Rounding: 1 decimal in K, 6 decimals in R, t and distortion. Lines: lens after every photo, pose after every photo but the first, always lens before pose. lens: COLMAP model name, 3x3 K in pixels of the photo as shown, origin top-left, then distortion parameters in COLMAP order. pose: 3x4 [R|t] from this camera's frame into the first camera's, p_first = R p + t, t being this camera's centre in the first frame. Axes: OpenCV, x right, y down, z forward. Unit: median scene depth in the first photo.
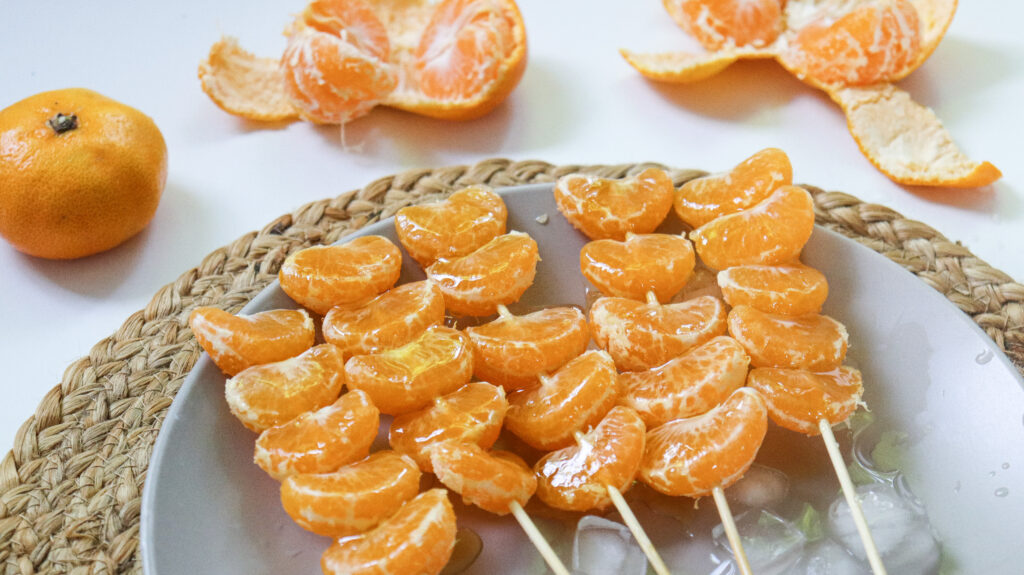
lens RADIAL K [[2318.1, 0, 512.0], [0, 2318.1, 287.5], [0, 0, 1]] dist [0.250499, -0.239075]
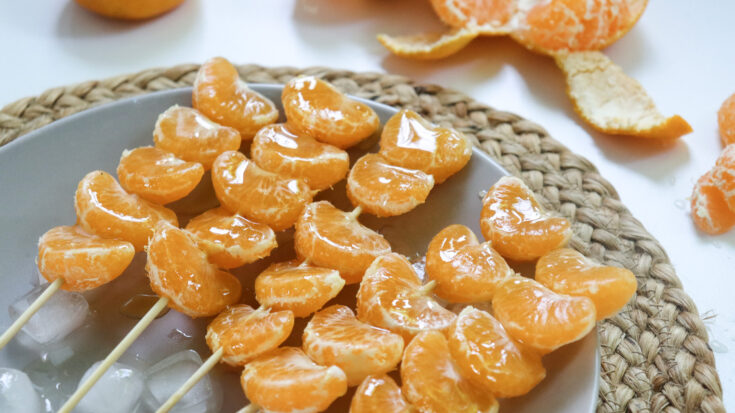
lens RADIAL K [[1663.9, 0, 367.5], [0, 1663.9, 206.5], [0, 0, 1]] dist [0.250499, -0.239075]
pose [[0.469859, 0.610082, -0.637990, 0.506772], [-0.580719, 0.757950, 0.297115, -0.232724], [0.664830, 0.230891, 0.710416, 0.378496]]
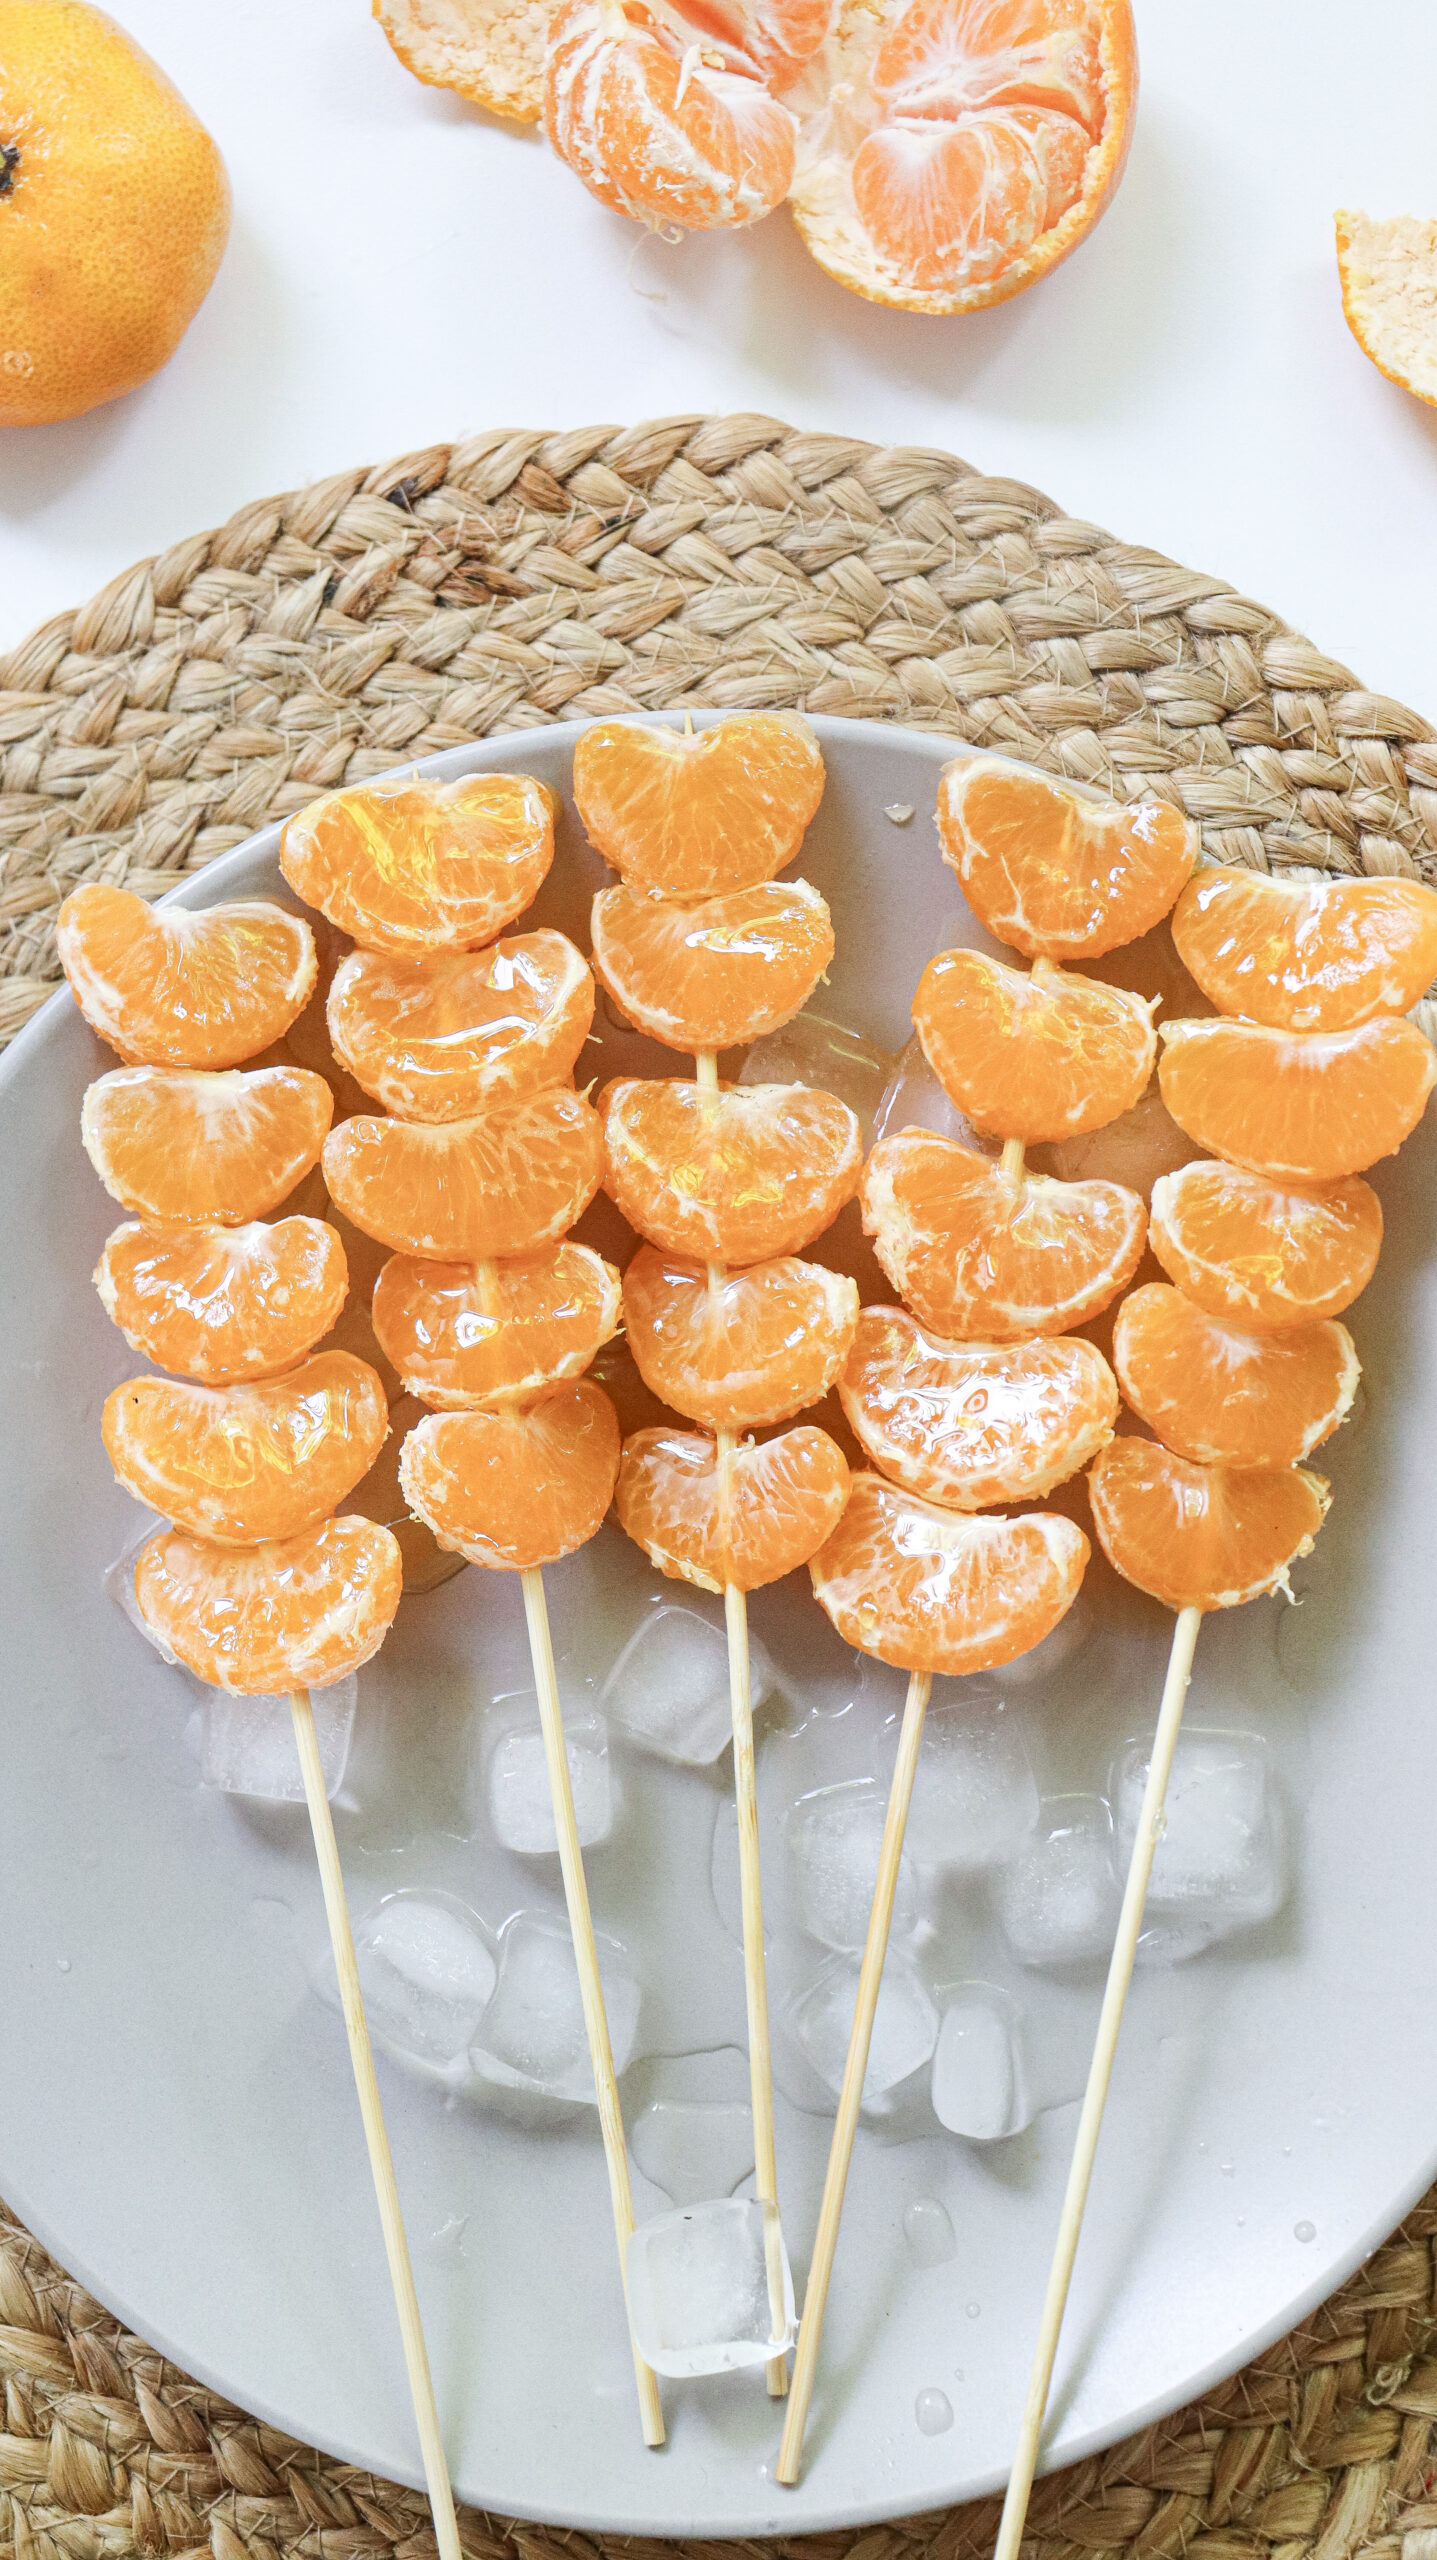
lens RADIAL K [[3661.8, 0, 718.5], [0, 3661.8, 1280.0], [0, 0, 1]] dist [0.000020, -0.060727]
pose [[0.931442, 0.363863, -0.004396, 0.016321], [-0.259431, 0.672482, 0.693155, -0.450612], [0.255170, -0.644493, 0.720776, 0.411747]]
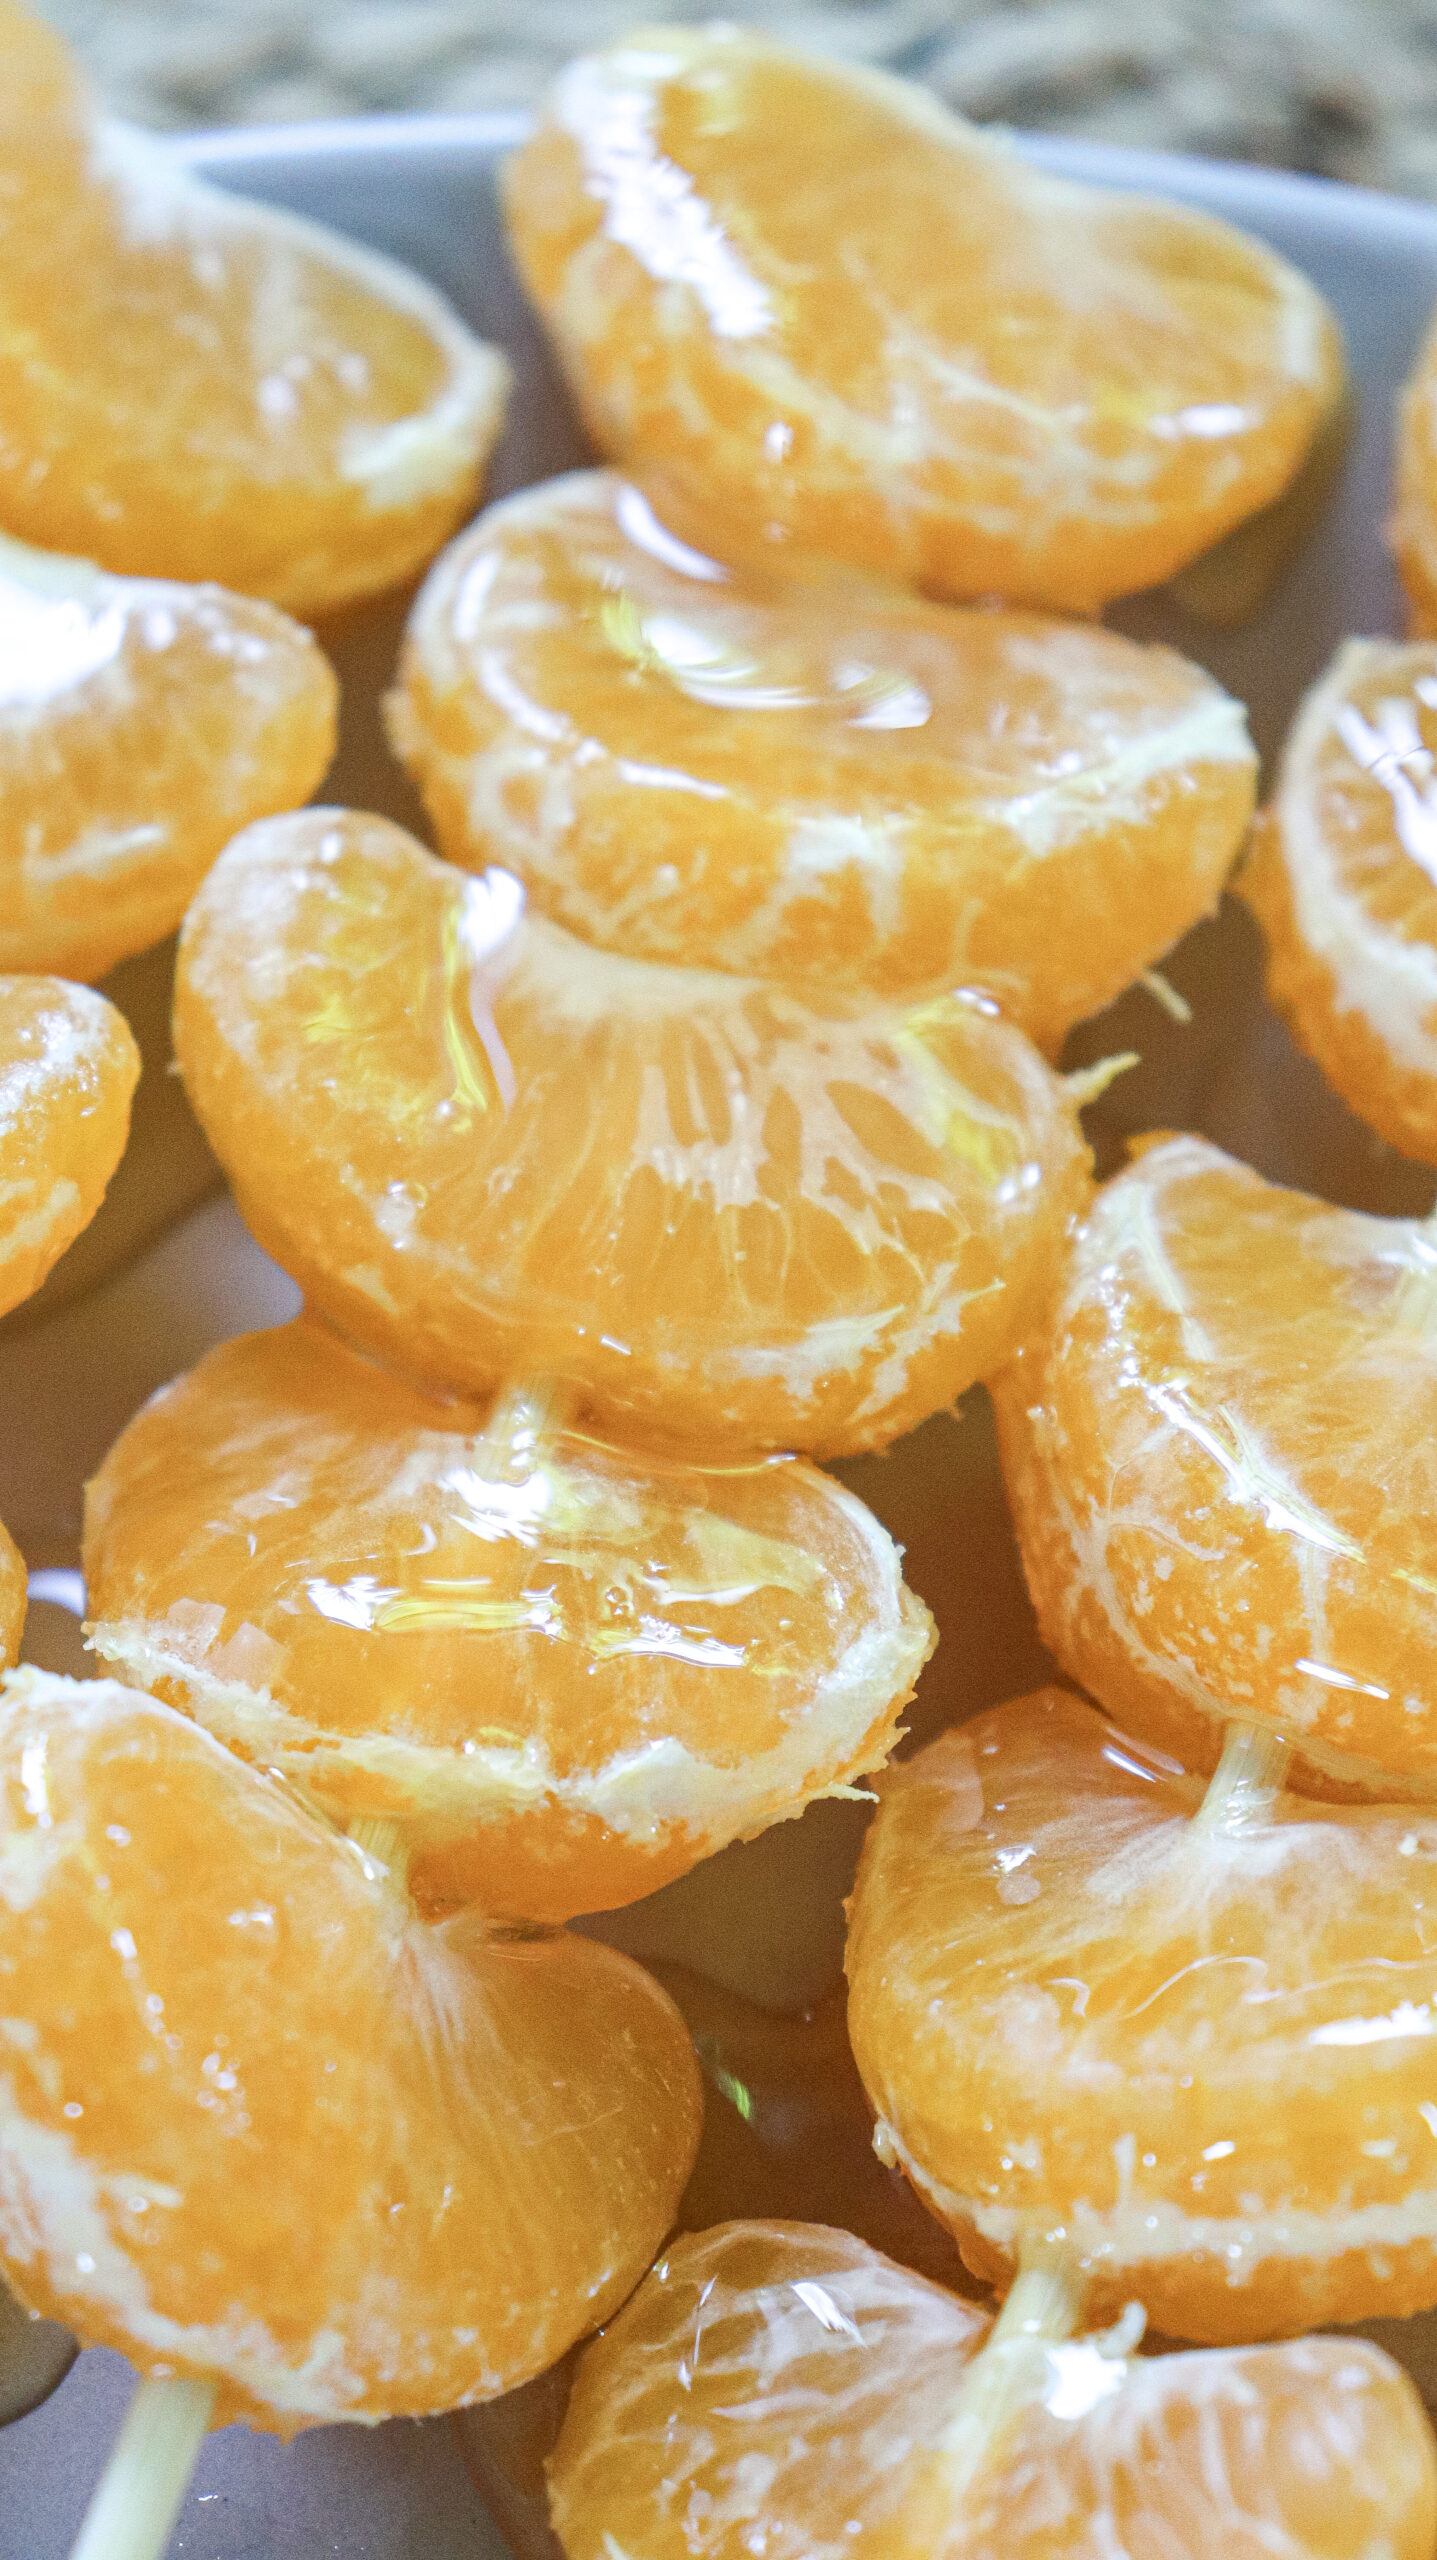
lens RADIAL K [[5795.3, 0, 718.5], [0, 5795.3, 1280.0], [0, 0, 1]] dist [0.250499, -0.239075]
pose [[0.688533, 0.643019, -0.335335, 0.081937], [-0.548305, 0.764219, 0.339605, -0.077490], [0.474641, -0.049963, 0.878760, 0.626937]]
